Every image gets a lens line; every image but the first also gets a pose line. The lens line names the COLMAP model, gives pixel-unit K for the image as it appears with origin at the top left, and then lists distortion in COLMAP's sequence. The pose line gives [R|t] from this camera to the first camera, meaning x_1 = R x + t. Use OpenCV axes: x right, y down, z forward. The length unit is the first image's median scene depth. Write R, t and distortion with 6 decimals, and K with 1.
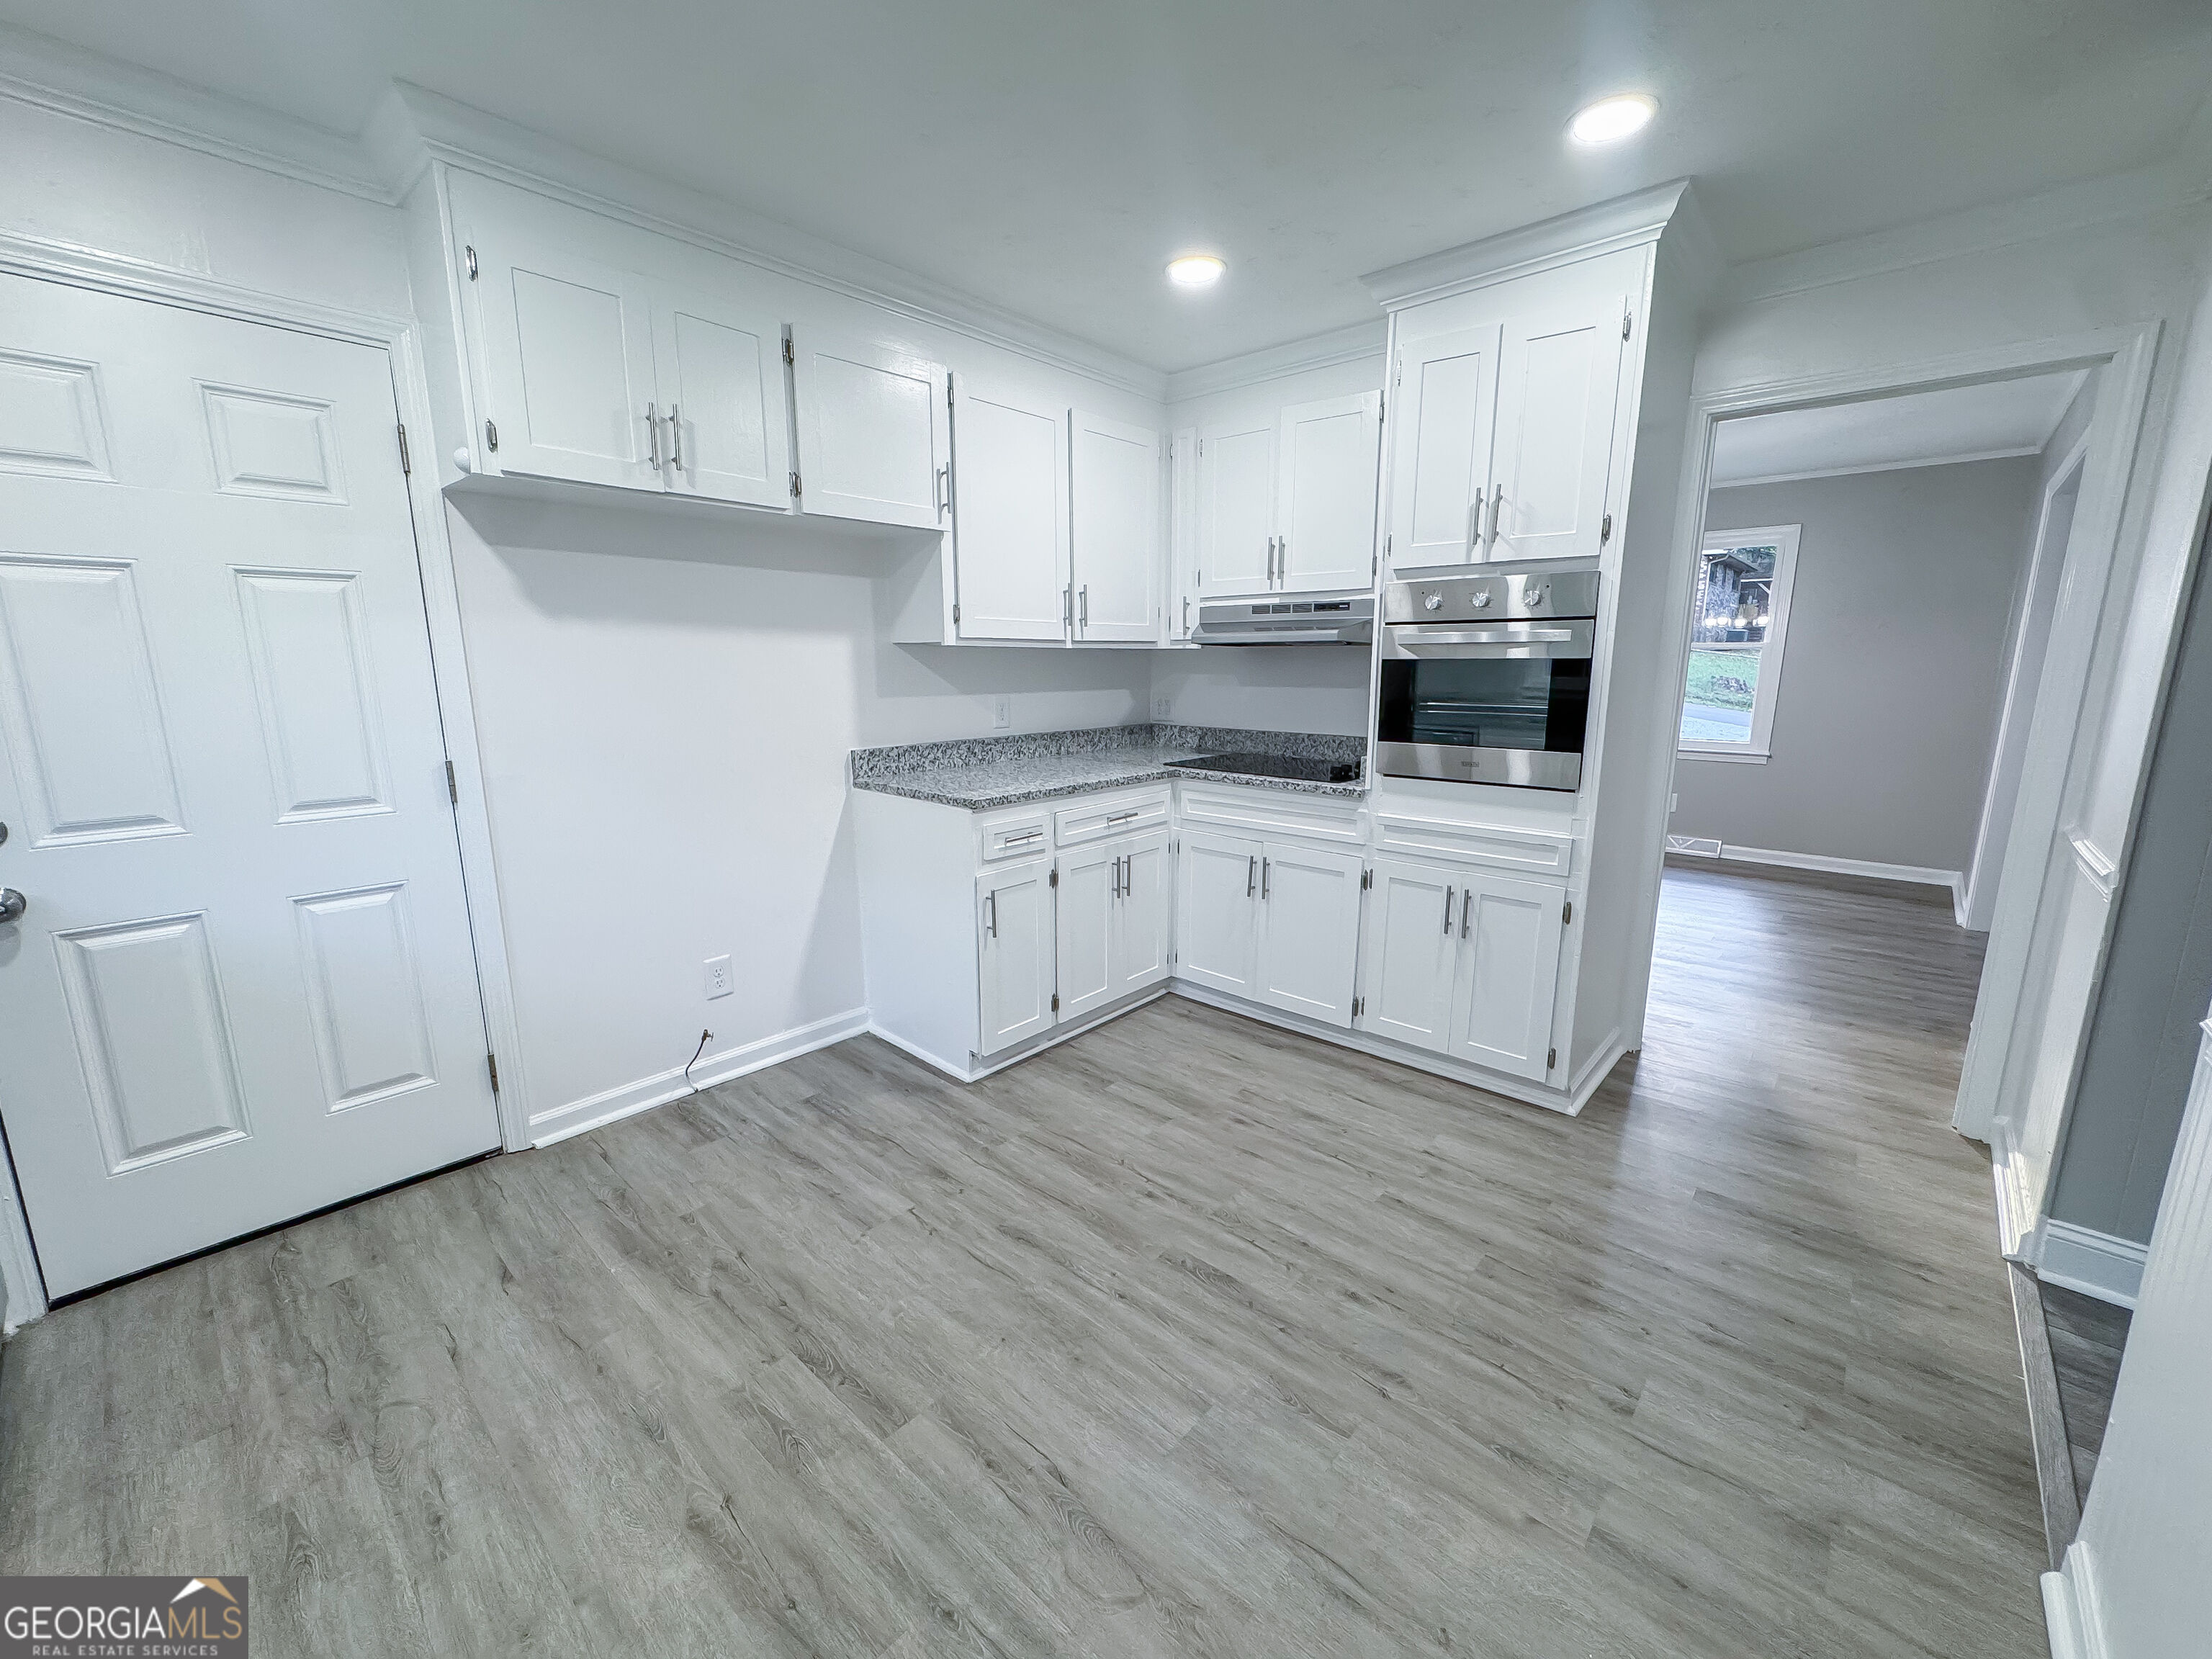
lens RADIAL K [[895.7, 0, 1106.9], [0, 895.7, 830.4], [0, 0, 1]] dist [0.001486, 0.001190]
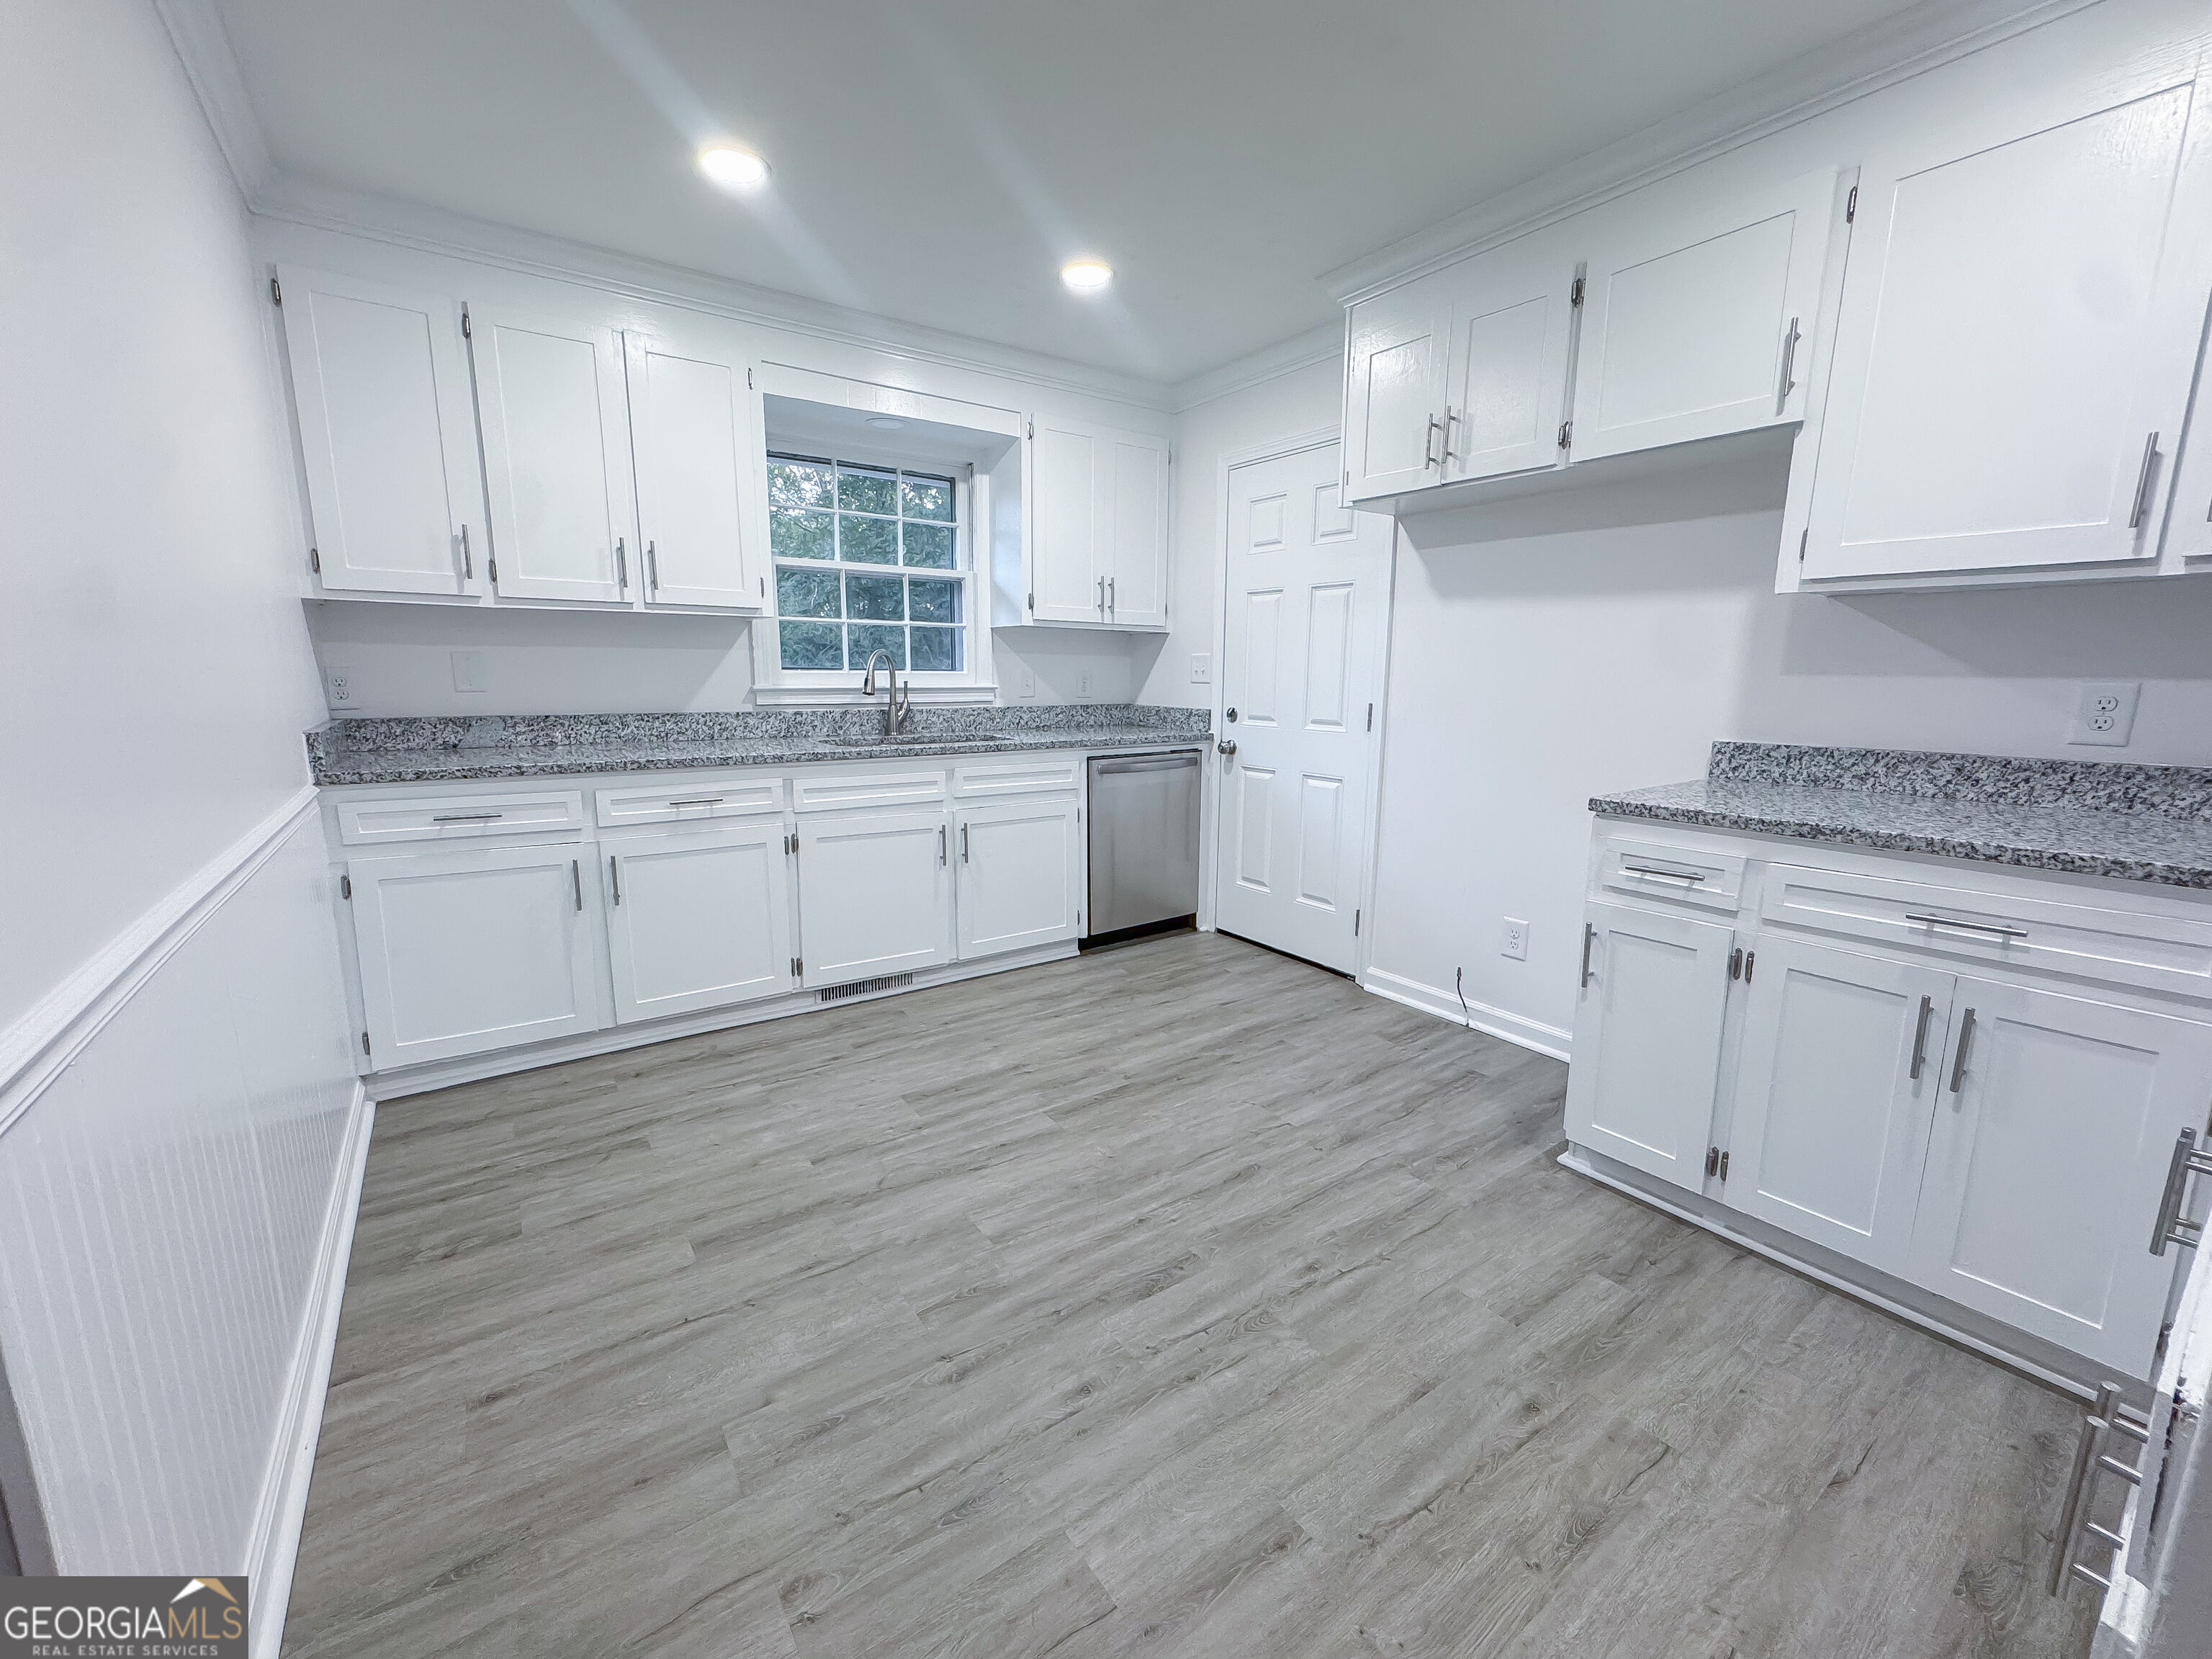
lens RADIAL K [[895.7, 0, 1107.9], [0, 895.7, 830.9], [0, 0, 1]] dist [0.001486, 0.001190]
pose [[-0.223538, 0.169902, -0.959773, 0.814278], [-0.194288, 0.957163, 0.214691, -0.109179], [0.955135, 0.234464, -0.180952, 0.901892]]
